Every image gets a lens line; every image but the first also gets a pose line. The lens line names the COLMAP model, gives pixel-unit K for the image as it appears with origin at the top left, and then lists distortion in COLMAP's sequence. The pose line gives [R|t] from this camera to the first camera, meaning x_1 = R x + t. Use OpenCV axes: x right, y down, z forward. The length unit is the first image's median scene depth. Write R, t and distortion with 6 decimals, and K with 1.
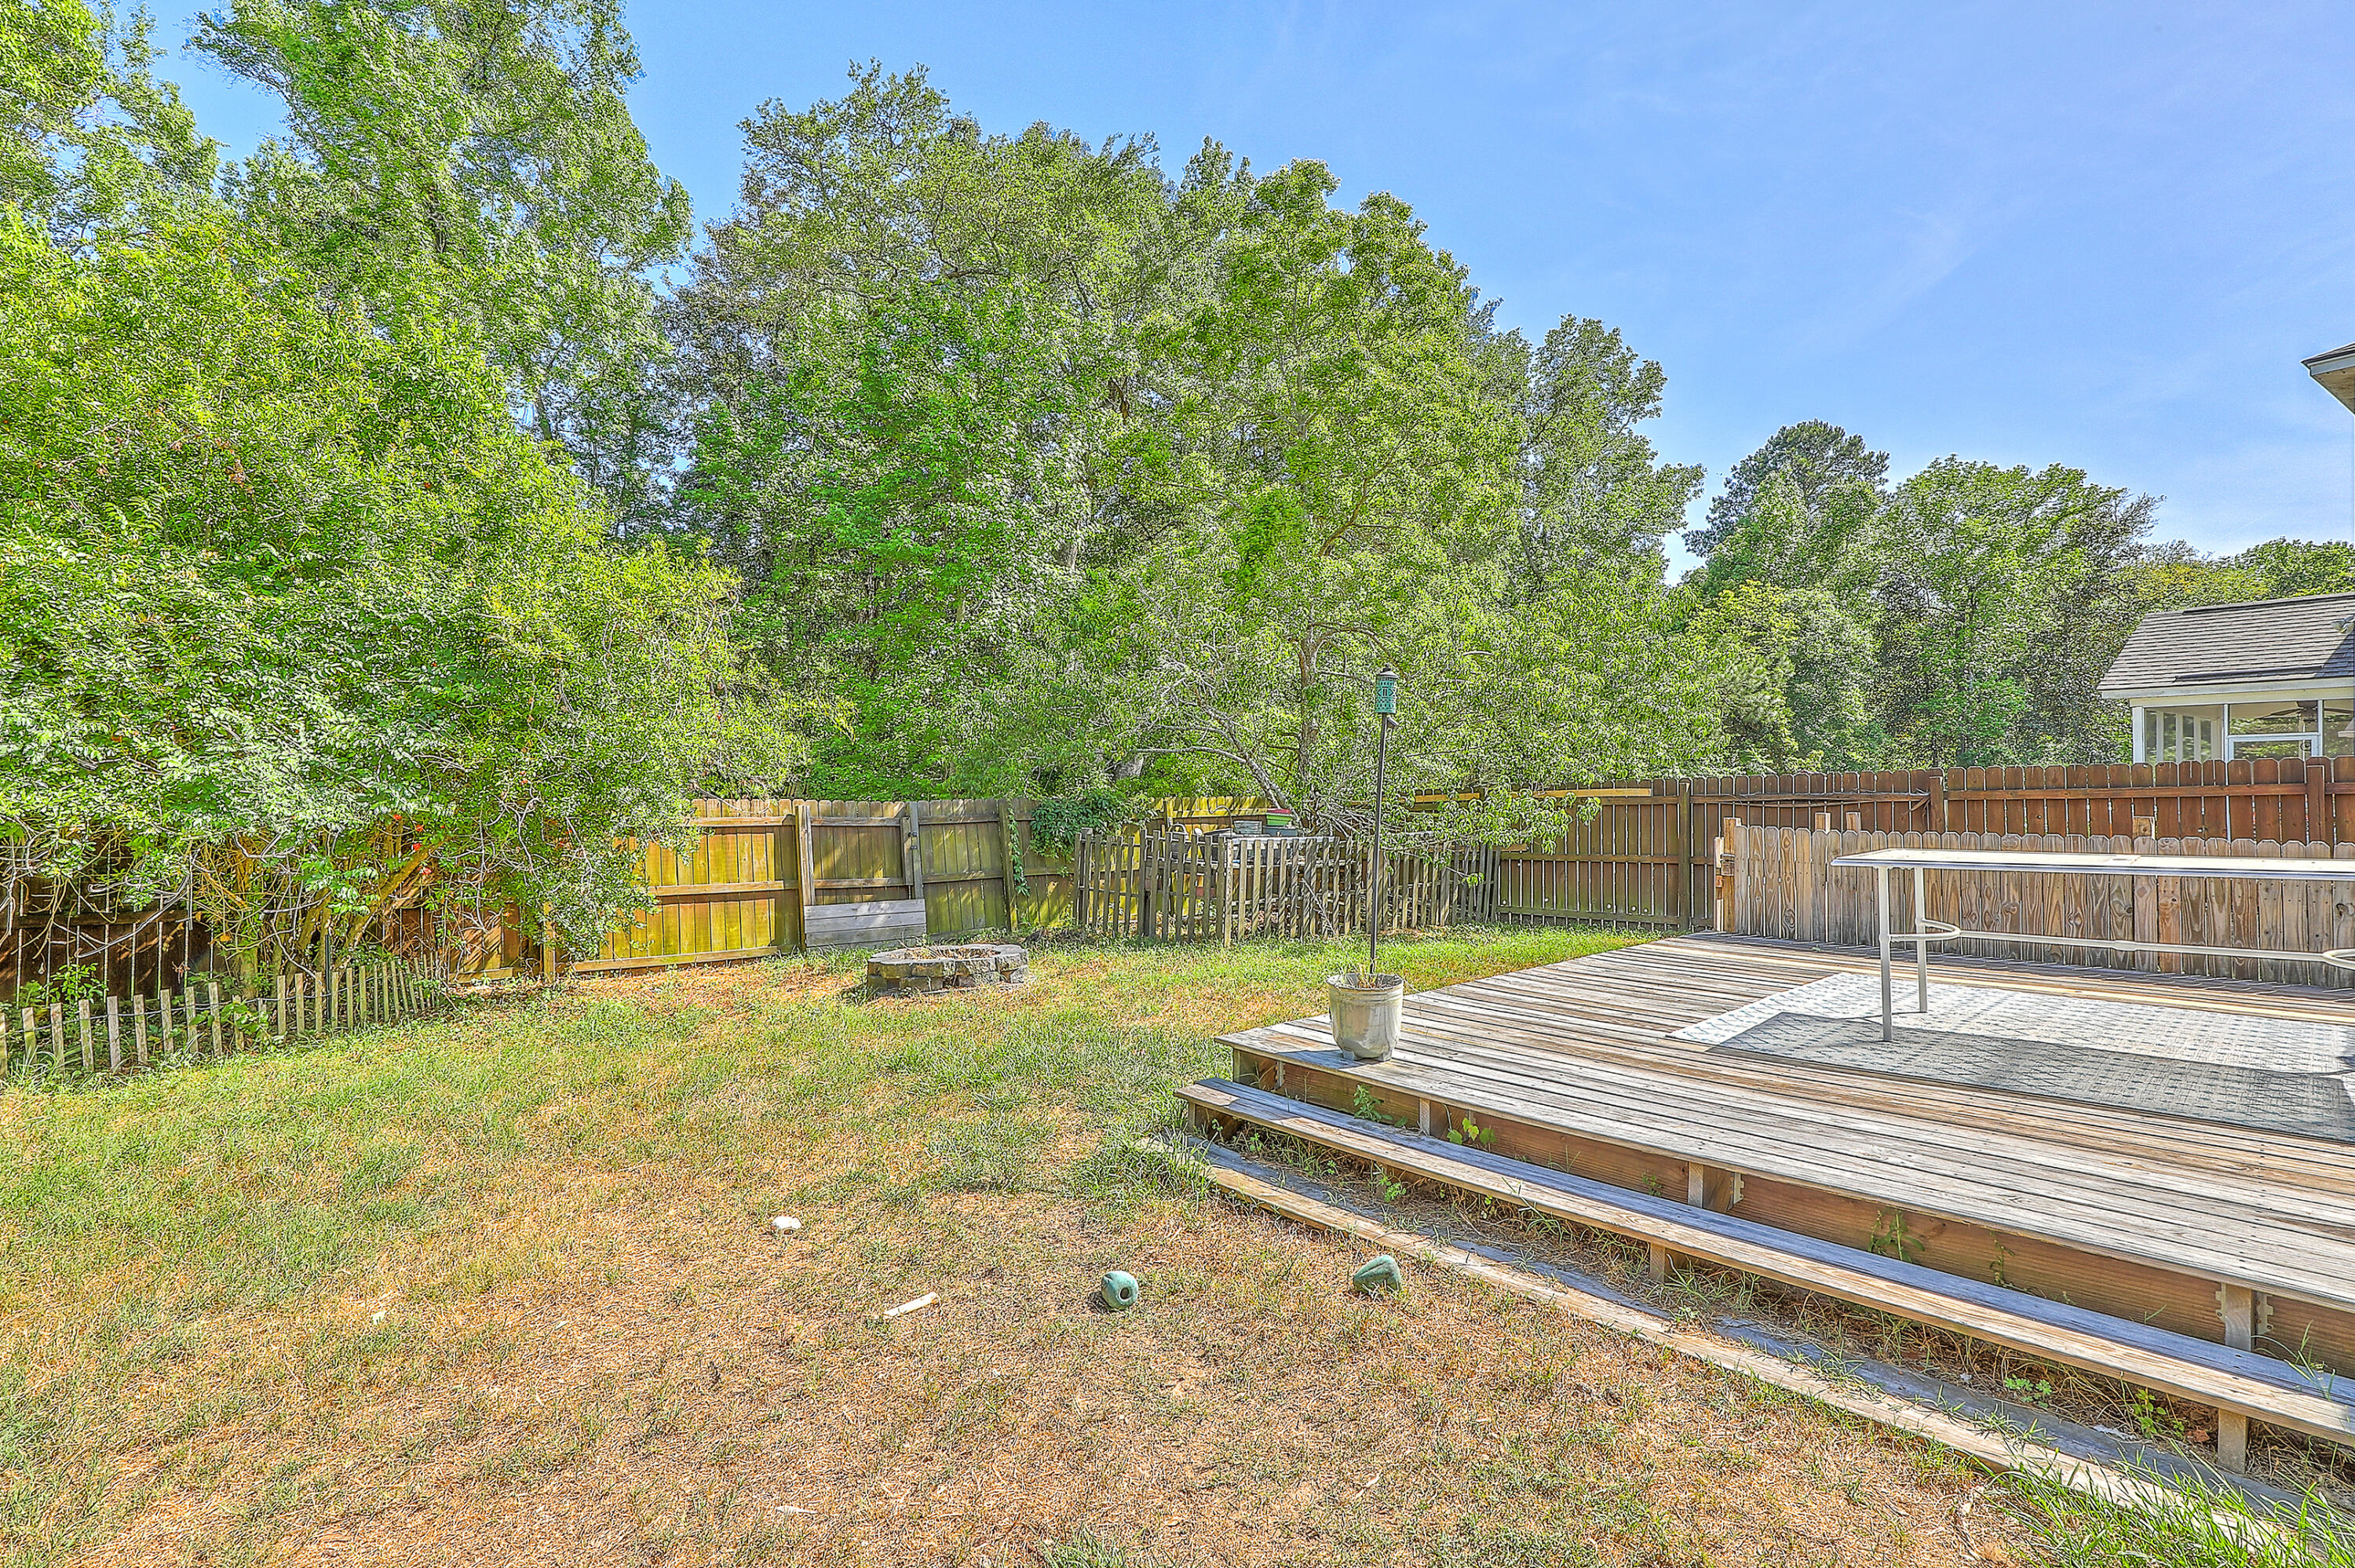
lens RADIAL K [[1061.0, 0, 1197.1], [0, 1061.0, 777.6], [0, 0, 1]] dist [-0.000644, -0.000551]
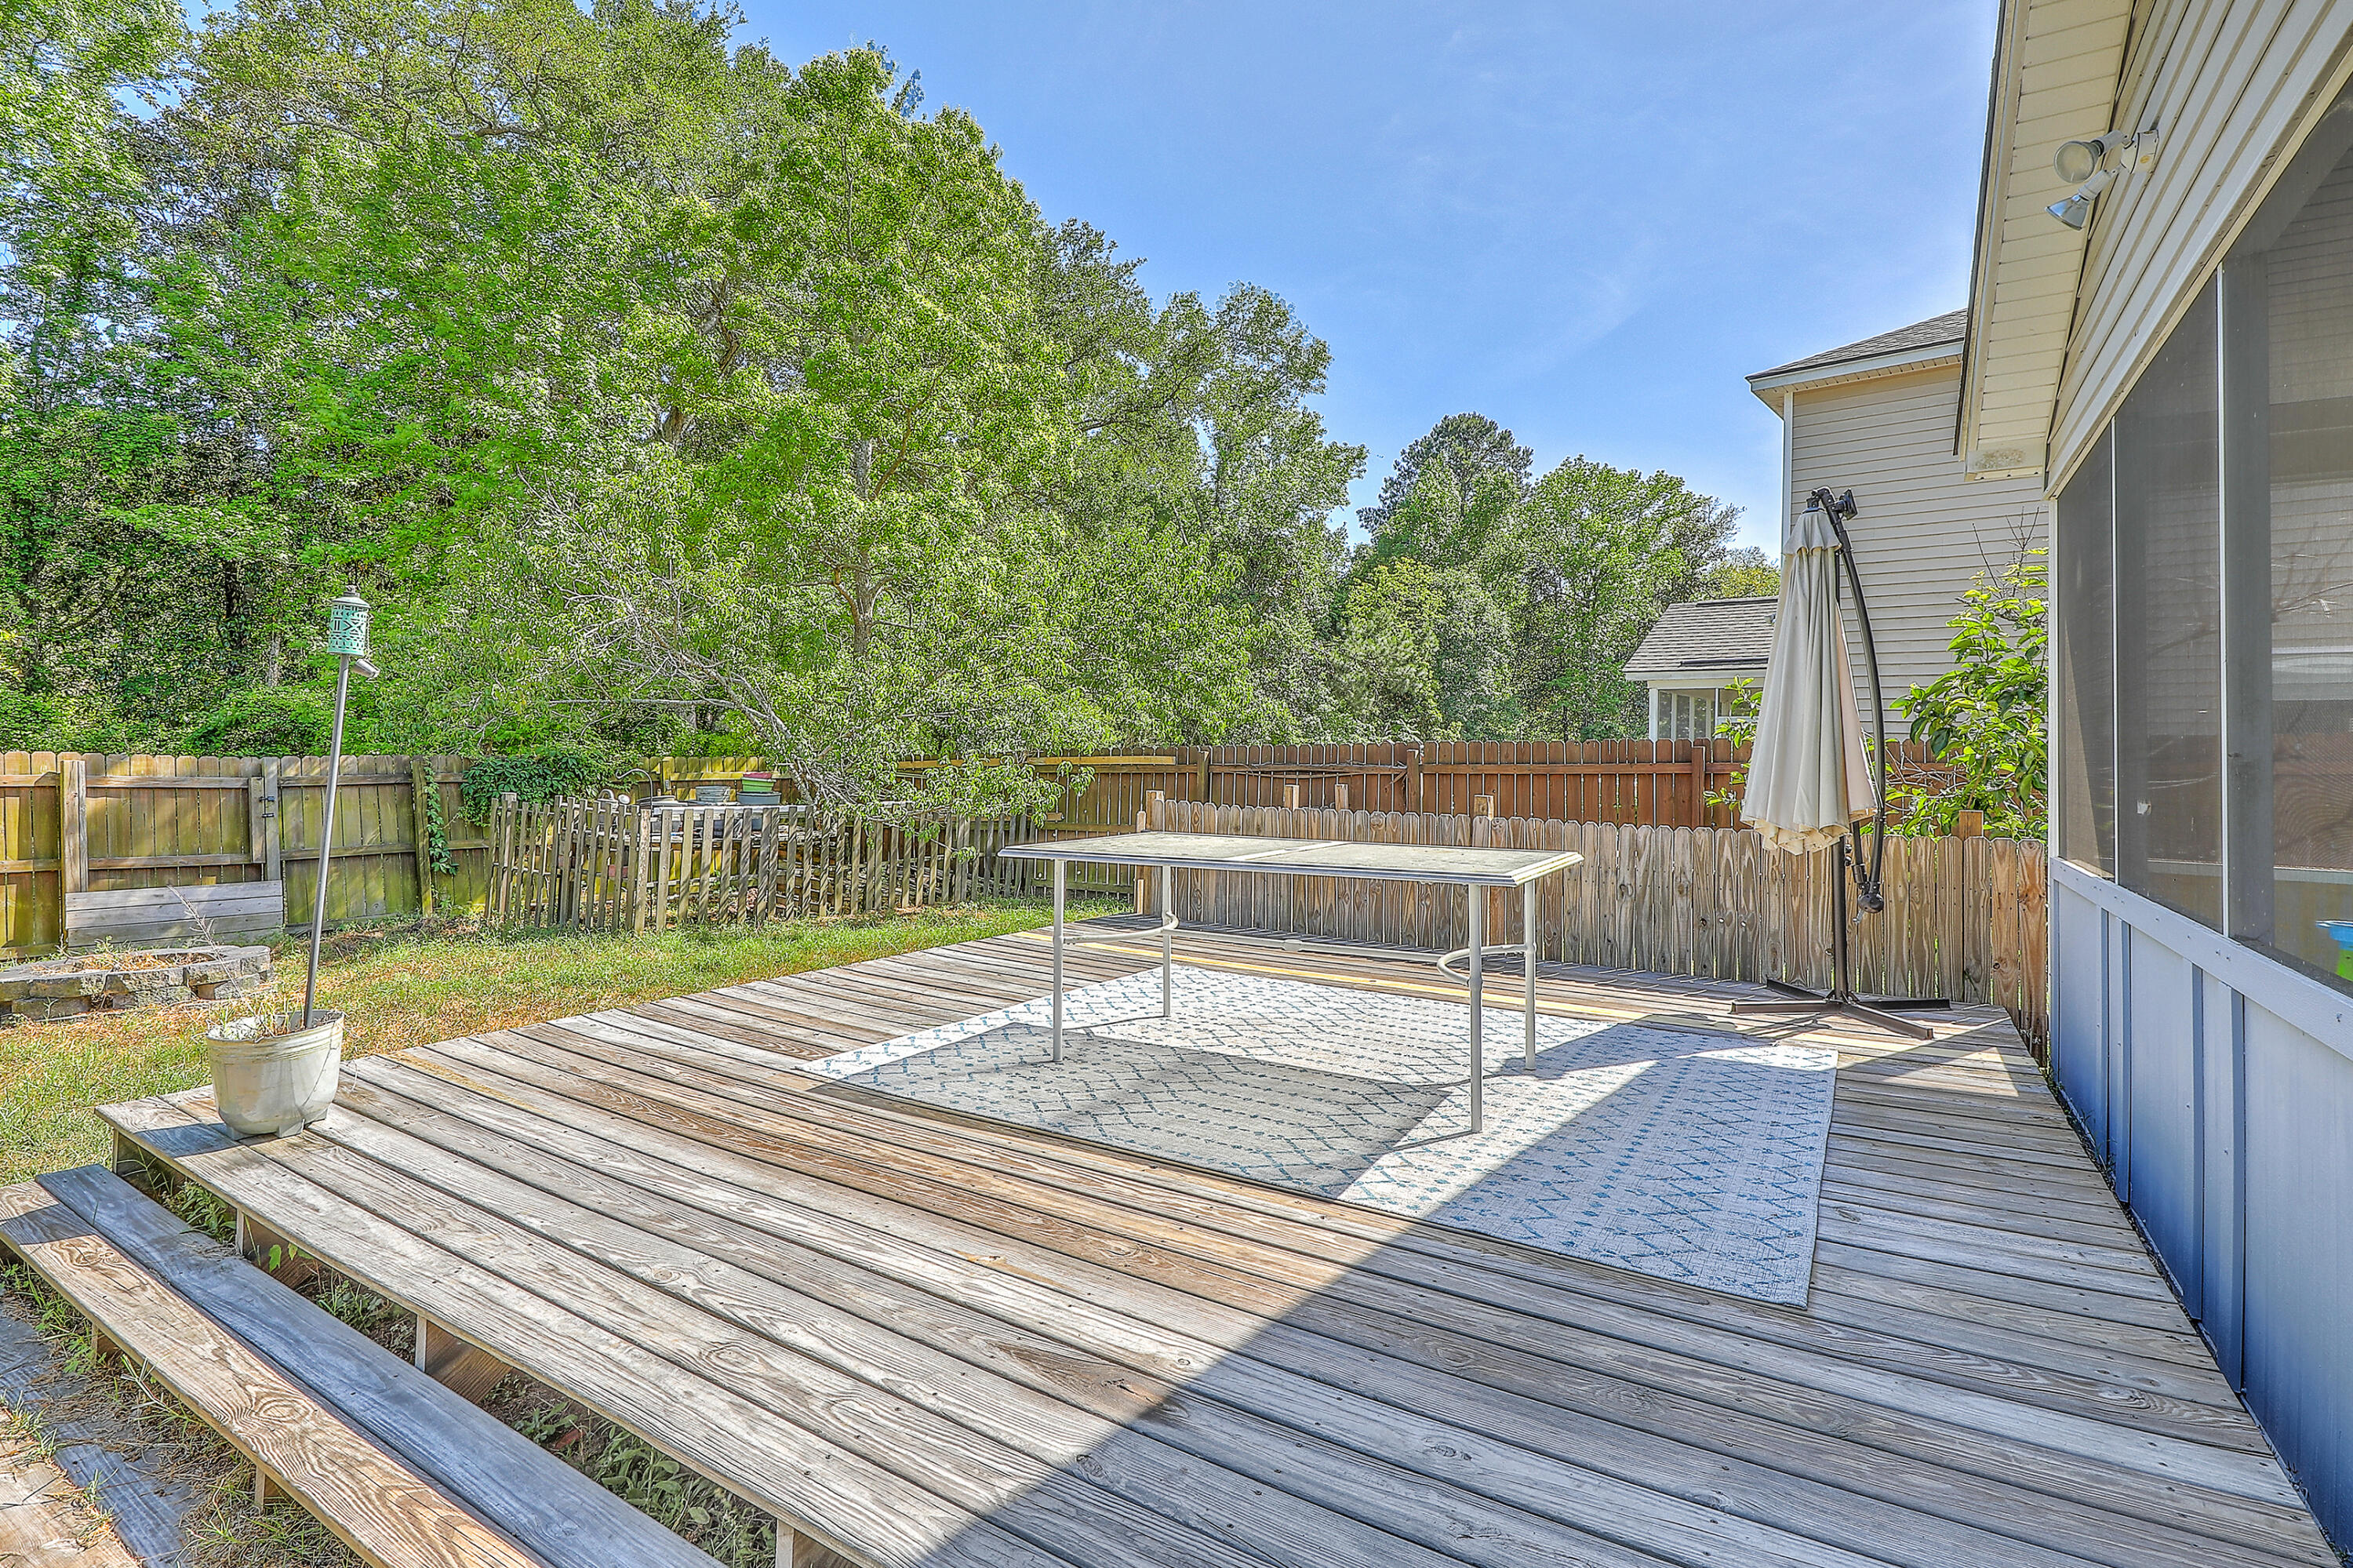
lens RADIAL K [[1086.1, 0, 1179.6], [0, 1086.1, 740.8], [0, 0, 1]] dist [0.002139, -0.000298]
pose [[0.969714, 0.020211, 0.243404, 0.183500], [-0.020911, 0.999781, 0.000291, -0.004290], [-0.243345, -0.005372, 0.969925, 0.044244]]
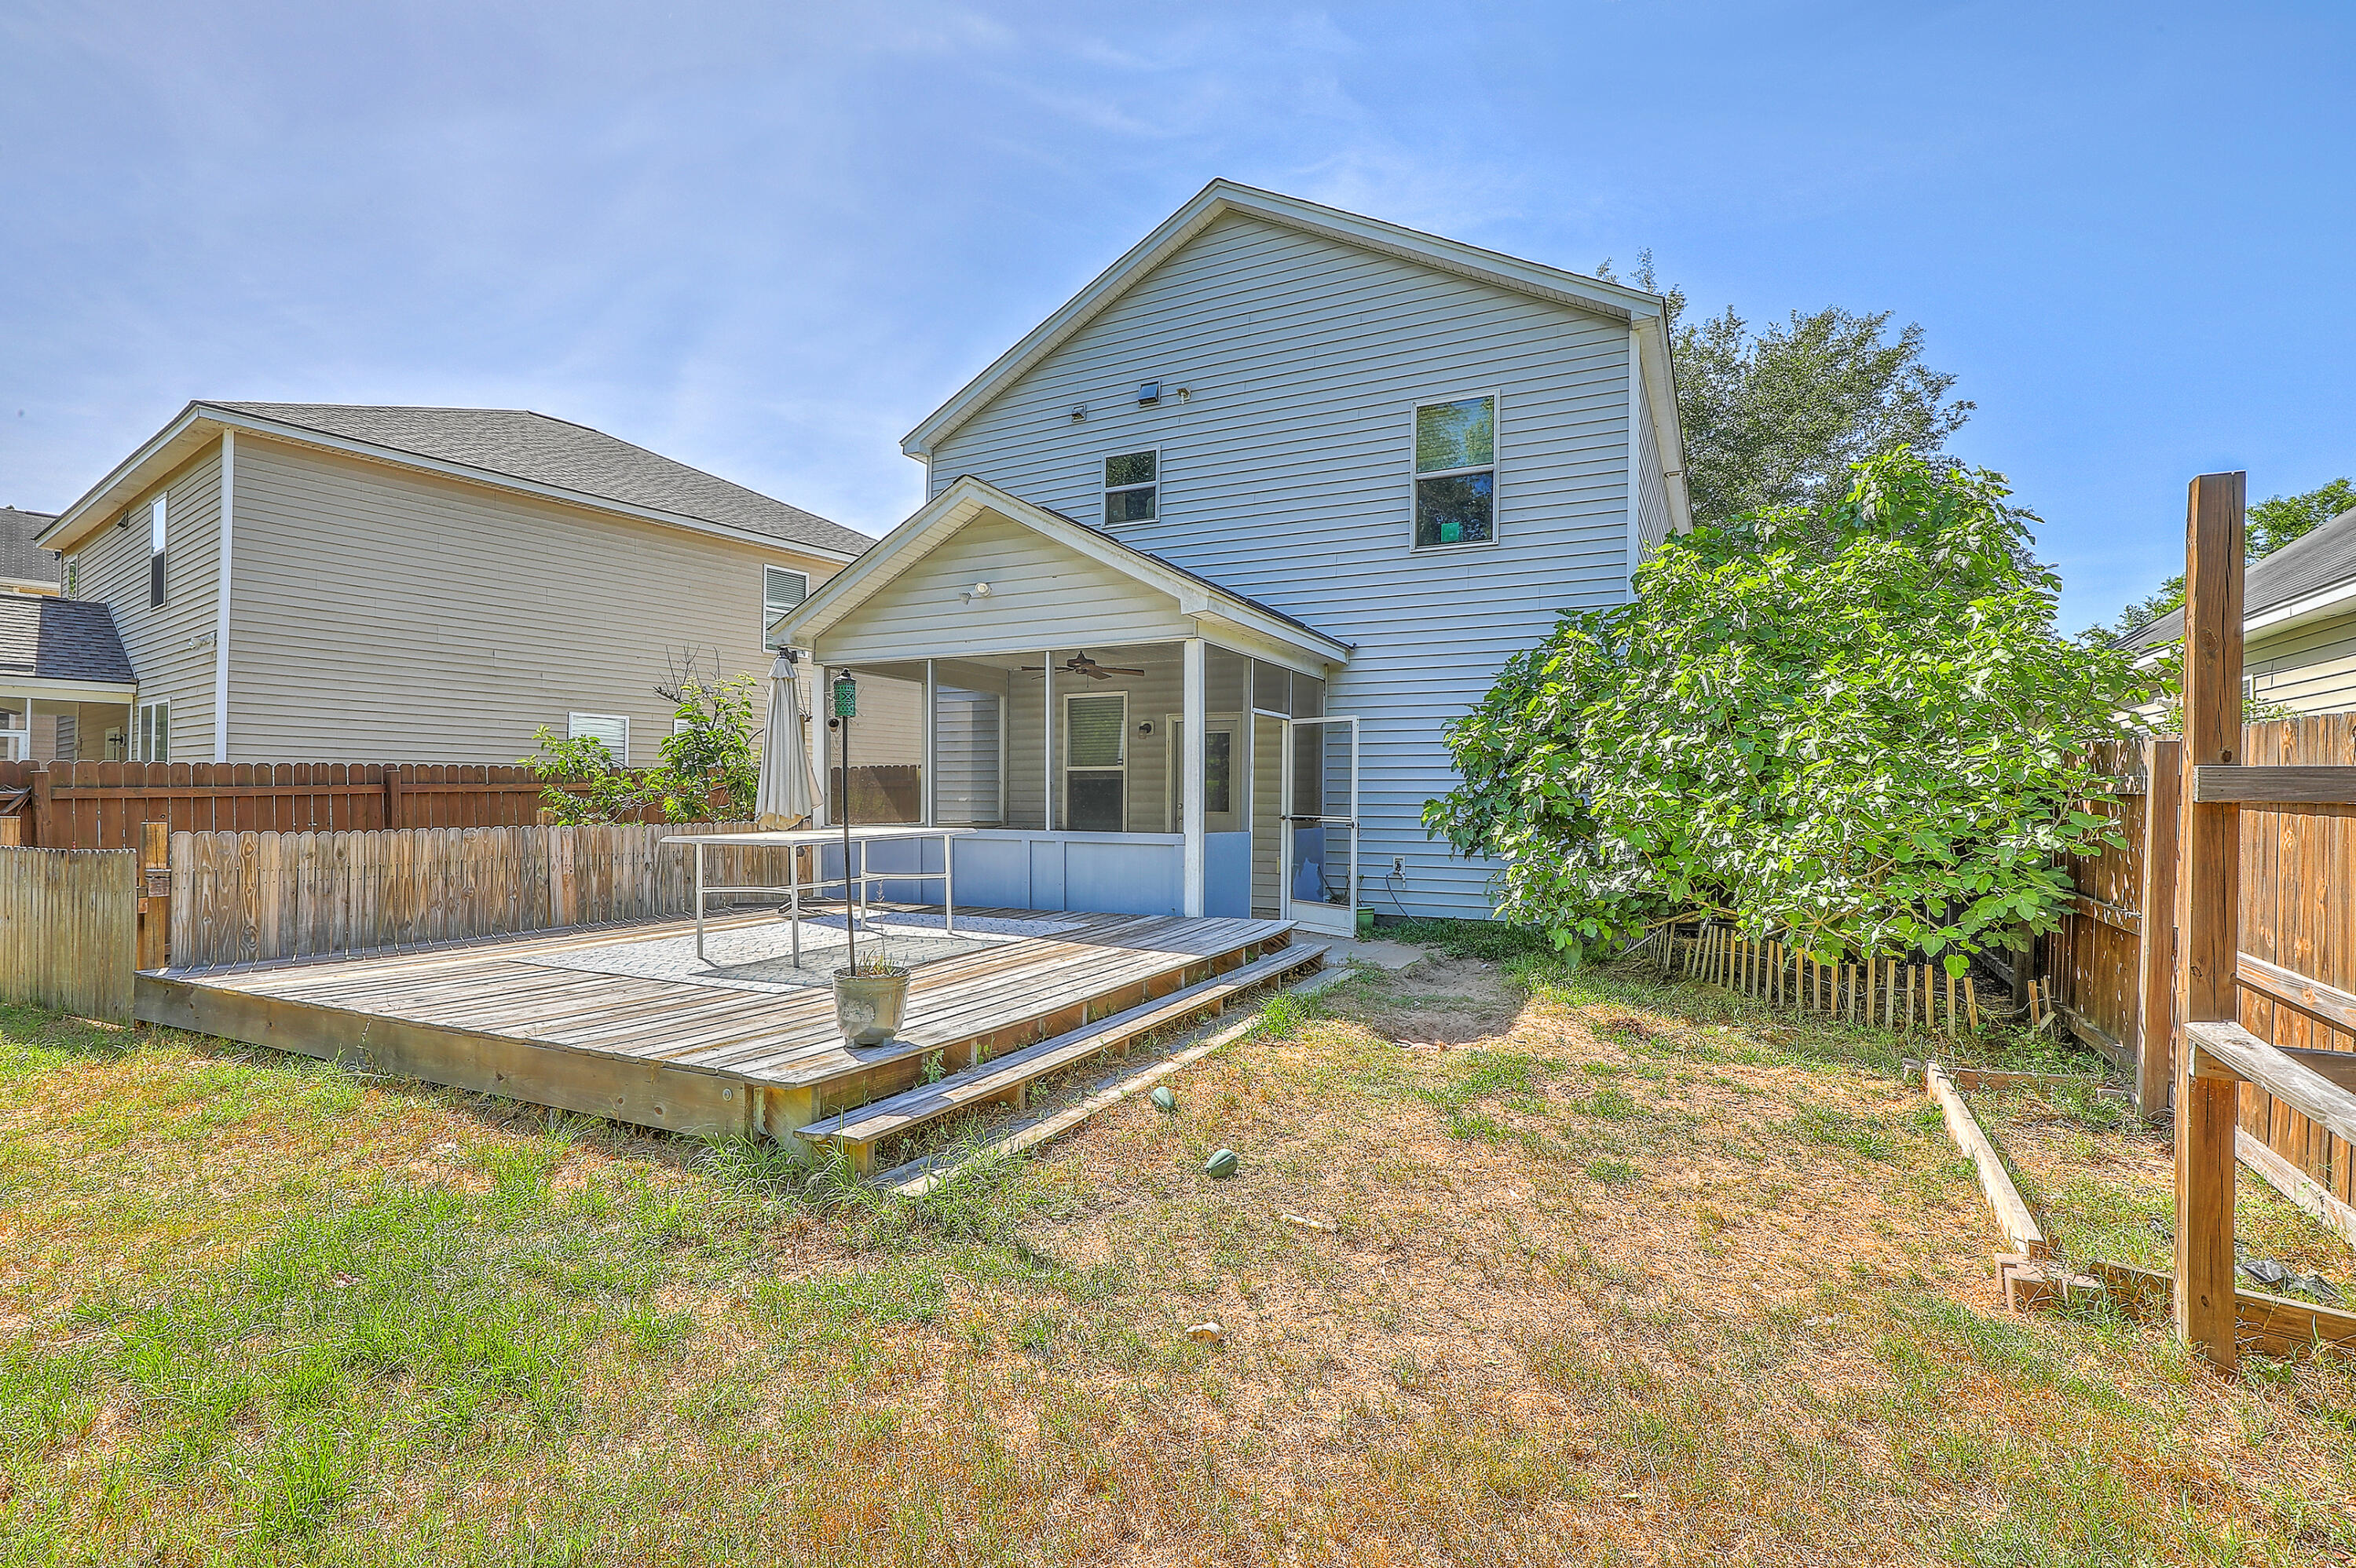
lens RADIAL K [[1056.0, 0, 1195.1], [0, 1056.0, 785.6], [0, 0, 1]] dist [0.003044, -0.000071]
pose [[-0.336314, 0.009615, 0.941701, -0.299639], [-0.016950, 0.999724, -0.016261, 0.007094], [-0.941597, -0.021430, -0.336058, 0.340650]]
